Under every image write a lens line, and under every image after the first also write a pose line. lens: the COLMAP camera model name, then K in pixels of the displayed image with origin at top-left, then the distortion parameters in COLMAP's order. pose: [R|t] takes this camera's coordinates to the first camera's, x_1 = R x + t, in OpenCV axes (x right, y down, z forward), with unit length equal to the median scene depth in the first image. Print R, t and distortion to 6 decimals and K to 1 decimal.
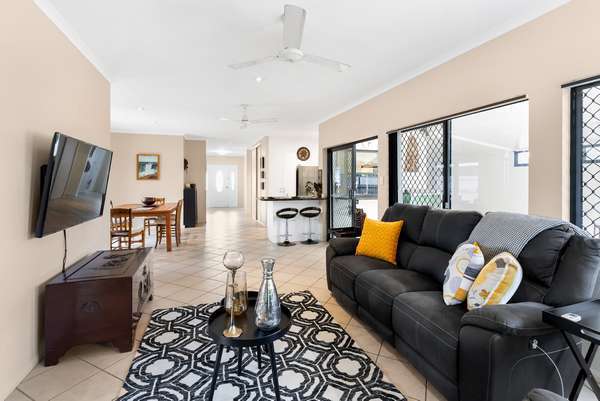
lens RADIAL K [[278.2, 0, 299.8], [0, 278.2, 179.2], [0, 0, 1]] dist [0.000577, -0.000012]
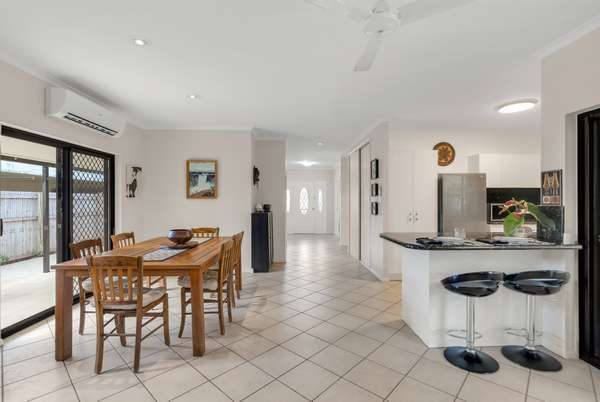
lens RADIAL K [[269.9, 0, 300.0], [0, 269.9, 201.0], [0, 0, 1]] dist [0.000240, 0.000009]
pose [[0.956841, 0.001434, -0.290608, -0.132830], [0.000258, 0.999983, 0.005784, 0.004786], [0.290612, -0.005610, 0.956825, 0.450424]]
